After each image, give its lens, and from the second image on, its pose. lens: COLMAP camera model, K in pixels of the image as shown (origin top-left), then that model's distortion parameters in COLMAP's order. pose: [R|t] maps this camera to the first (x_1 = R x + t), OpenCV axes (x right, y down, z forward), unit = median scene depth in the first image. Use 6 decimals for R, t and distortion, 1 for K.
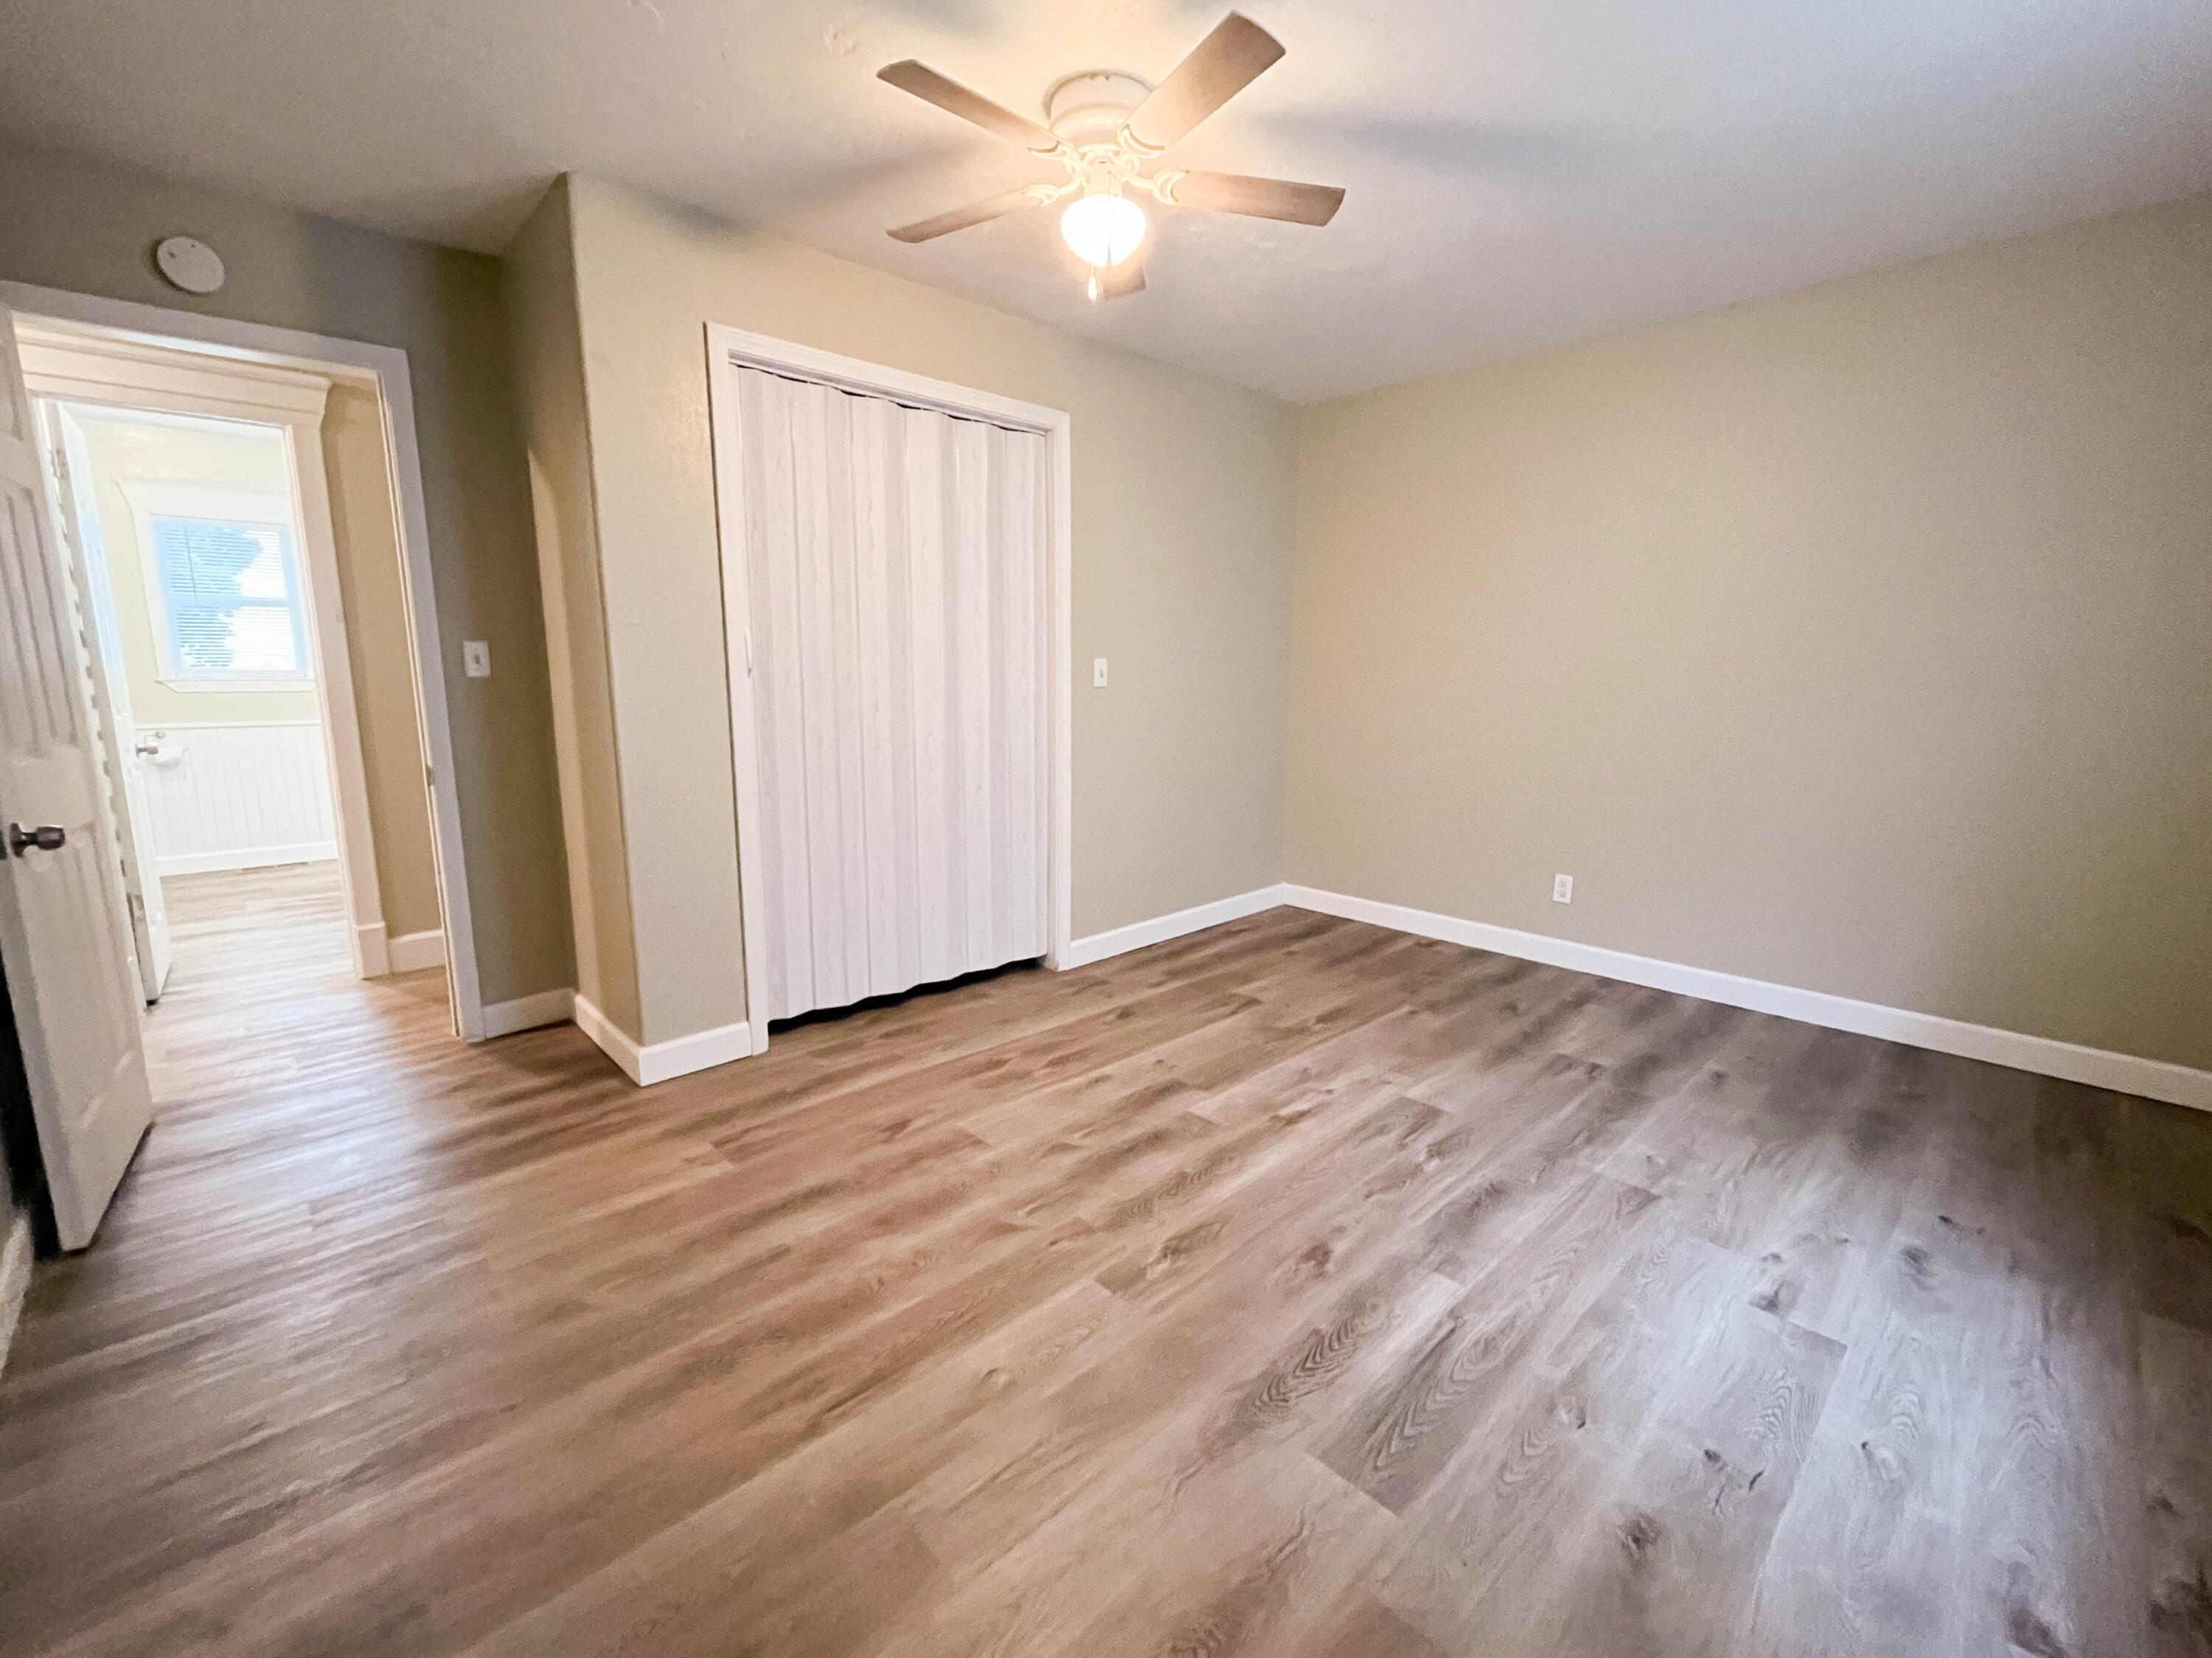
lens RADIAL K [[905.3, 0, 1108.5], [0, 905.3, 828.1], [0, 0, 1]] dist [0.001267, -0.000010]
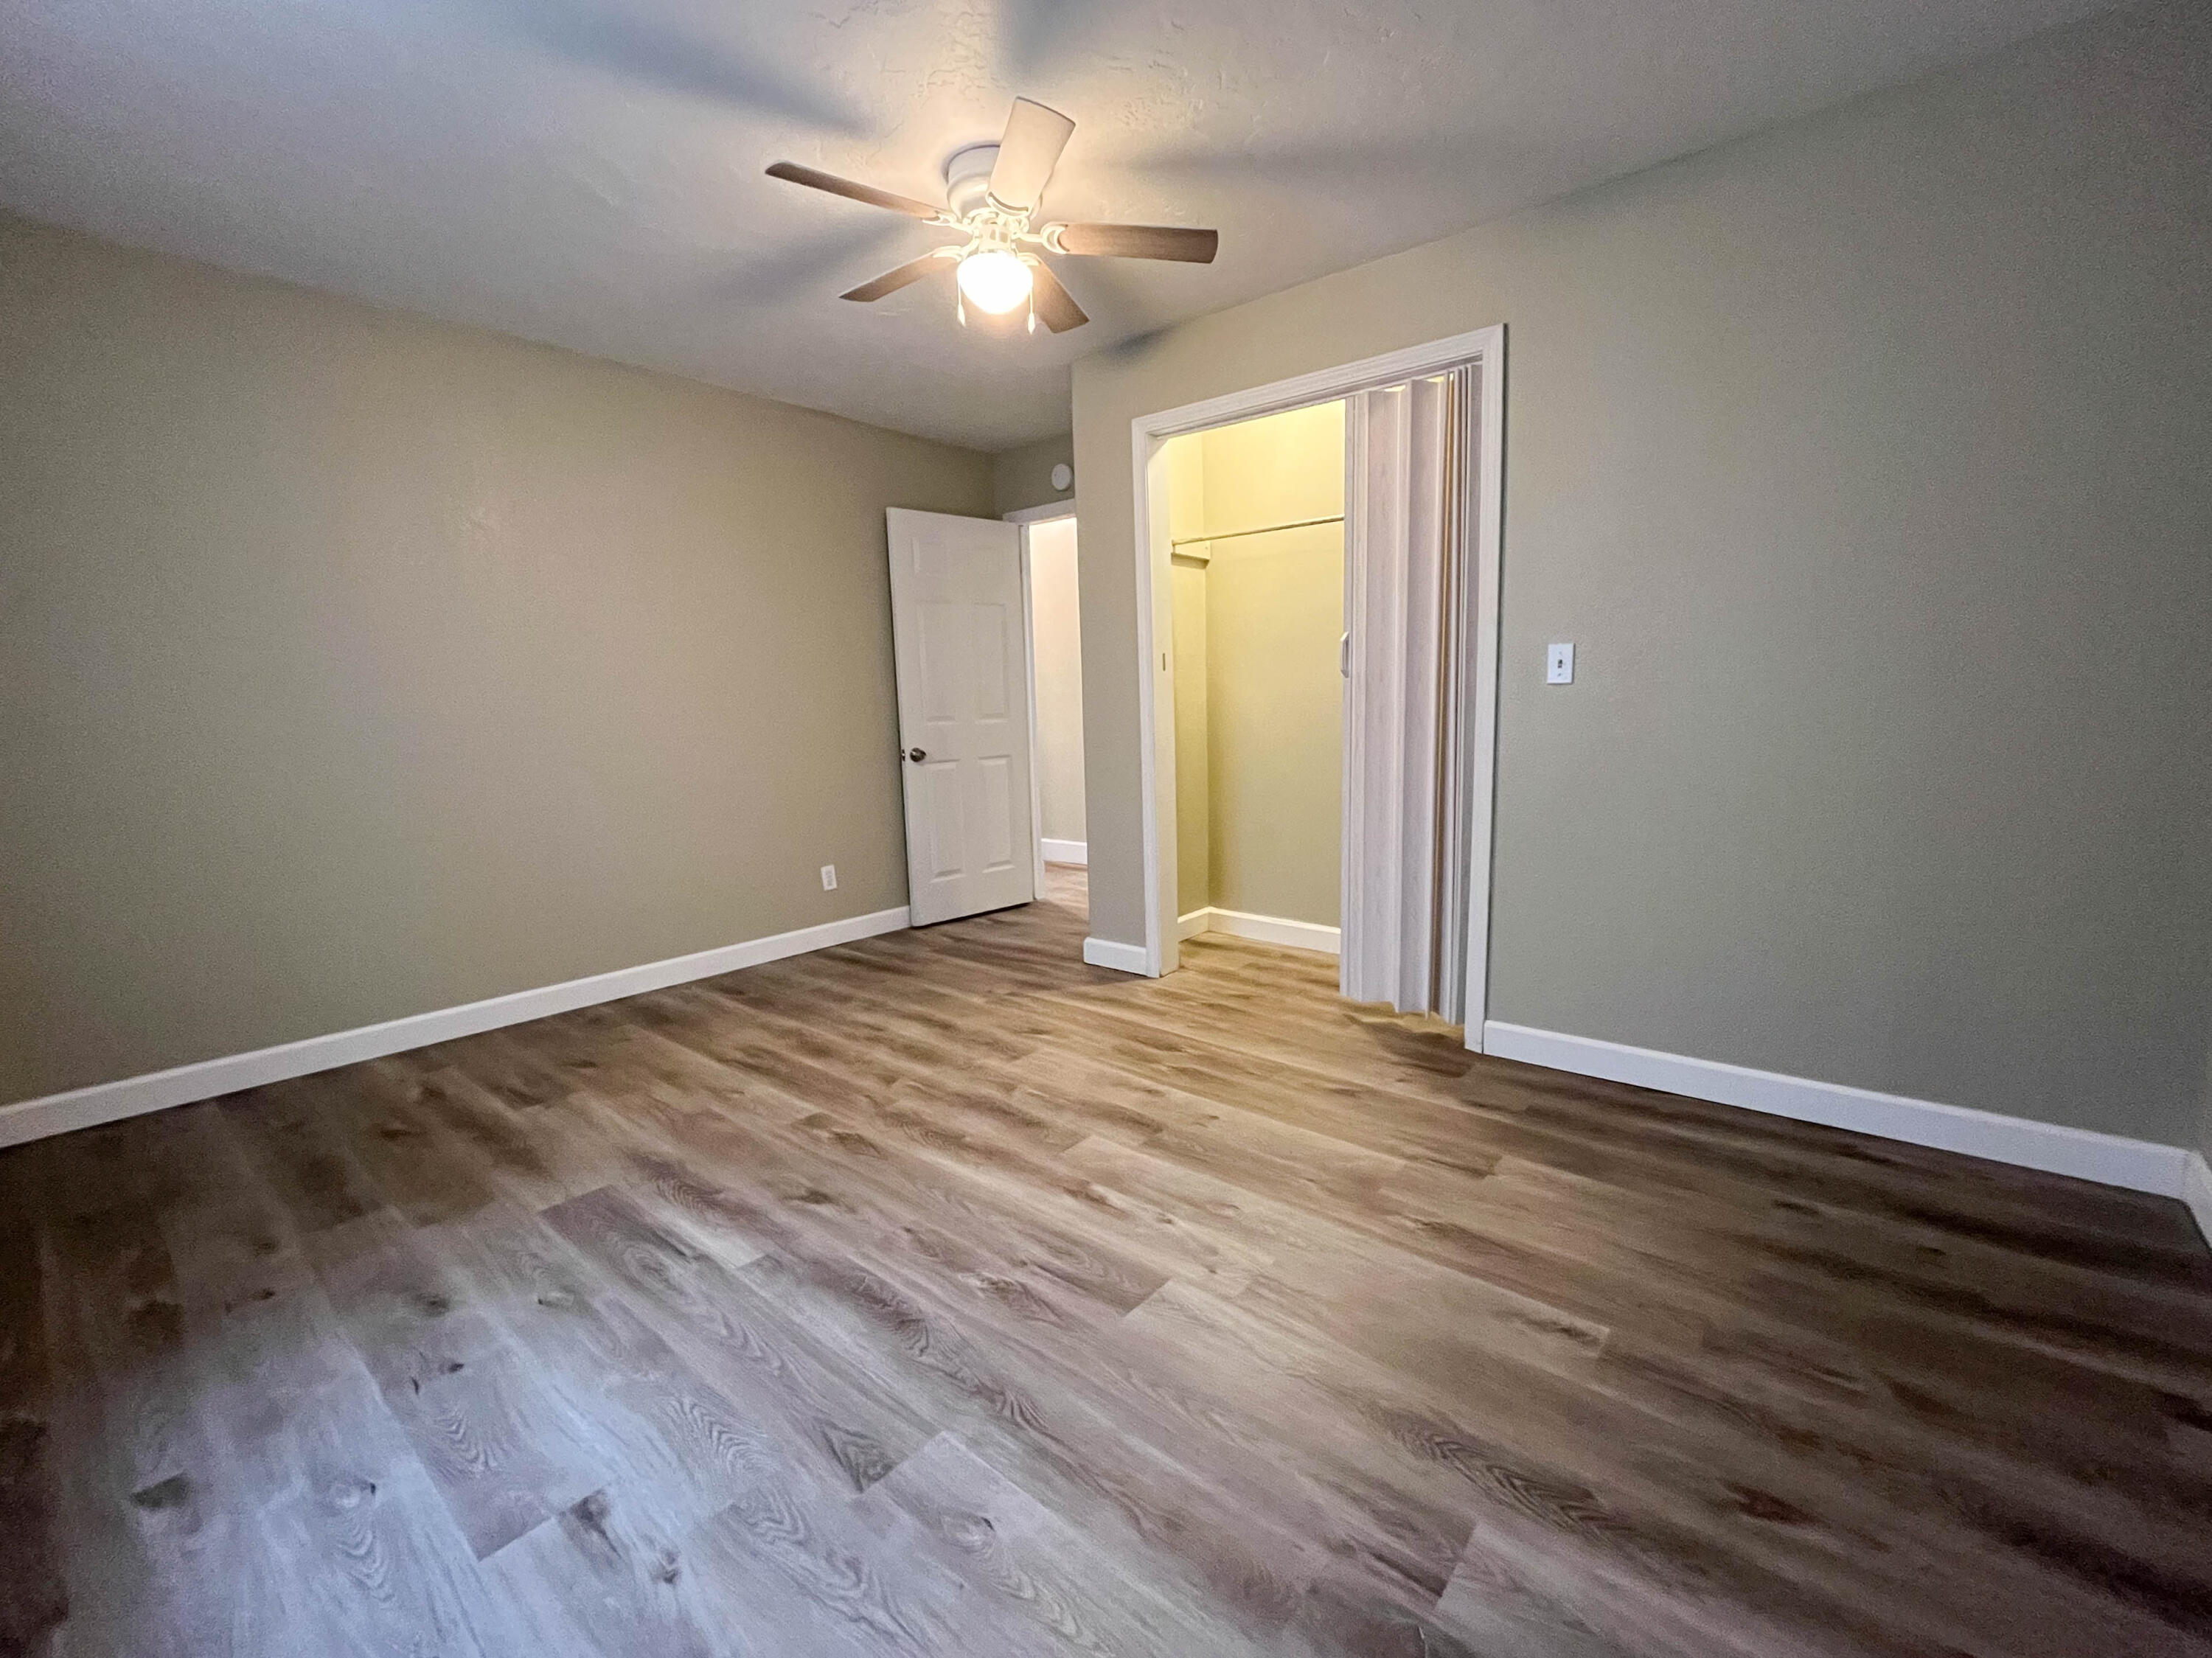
lens RADIAL K [[905.3, 0, 1101.3], [0, 905.3, 825.4], [0, 0, 1]] dist [0.001267, -0.000010]
pose [[0.140752, 0.134539, -0.980861, 1.145996], [-0.144760, 0.982873, 0.114042, -0.133471], [0.979405, 0.125938, 0.157817, 0.975433]]
